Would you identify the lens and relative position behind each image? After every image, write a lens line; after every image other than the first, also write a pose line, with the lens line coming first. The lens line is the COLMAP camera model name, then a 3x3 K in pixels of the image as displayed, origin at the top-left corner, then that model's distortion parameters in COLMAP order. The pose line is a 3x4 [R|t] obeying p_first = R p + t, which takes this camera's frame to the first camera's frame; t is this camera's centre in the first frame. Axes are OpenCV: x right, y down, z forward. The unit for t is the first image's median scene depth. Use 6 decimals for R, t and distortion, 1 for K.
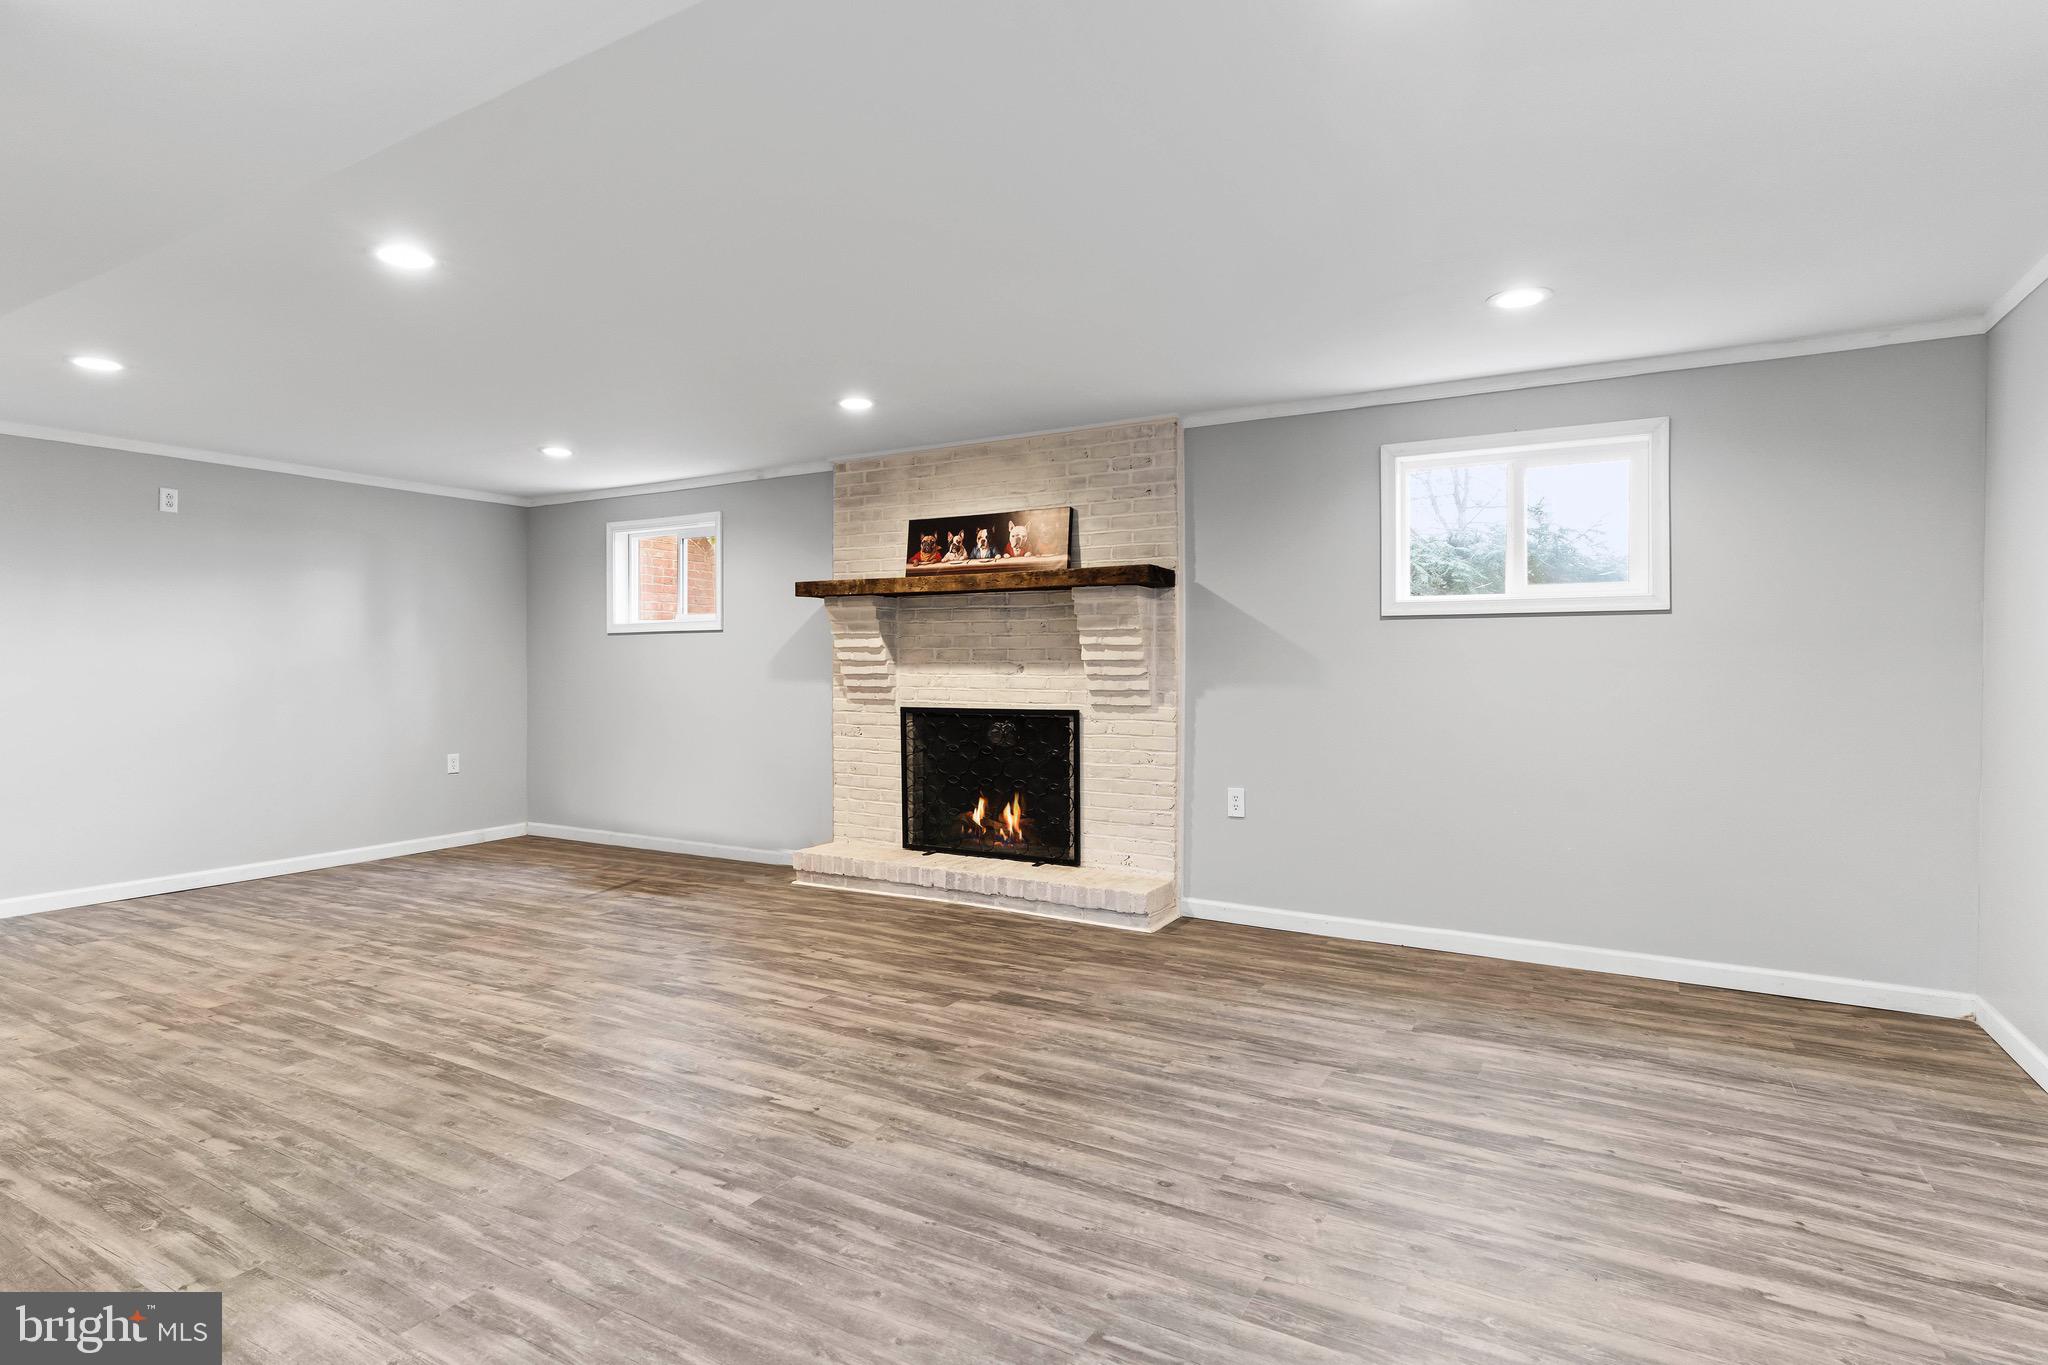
lens RADIAL K [[1071.9, 0, 1030.4], [0, 1071.9, 679.9], [0, 0, 1]] dist [0.000597, 0.000252]
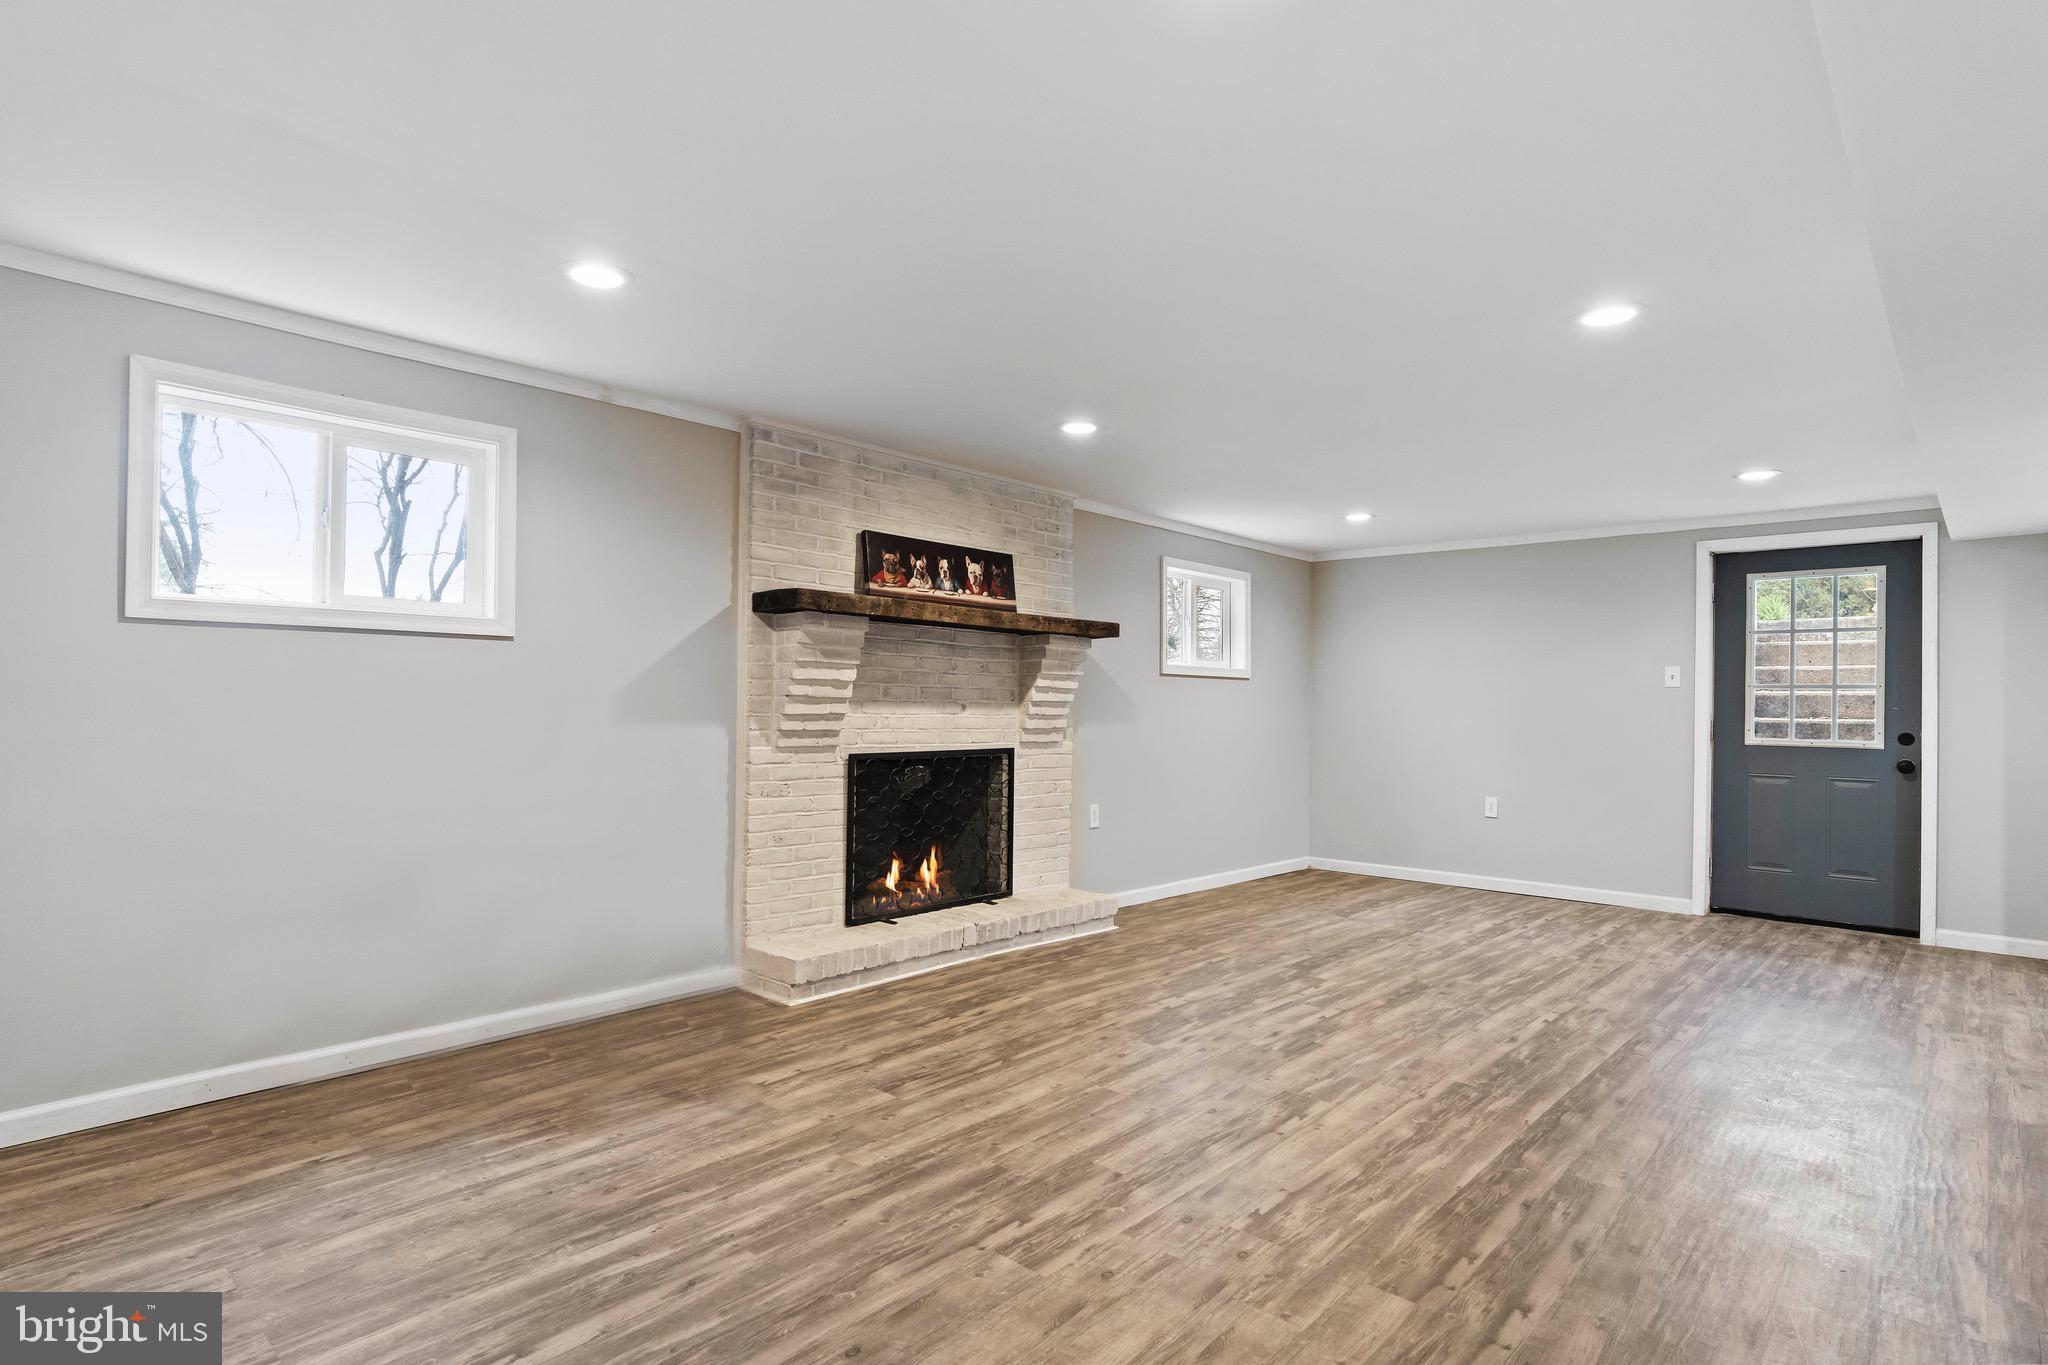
lens RADIAL K [[1053.6, 0, 1026.1], [0, 1053.6, 703.0], [0, 0, 1]] dist [-0.002845, -0.000078]
pose [[0.210788, 0.006339, 0.977511, -0.988351], [0.000750, 0.999978, -0.006646, -0.009353], [-0.977531, 0.002134, 0.210779, 0.783544]]
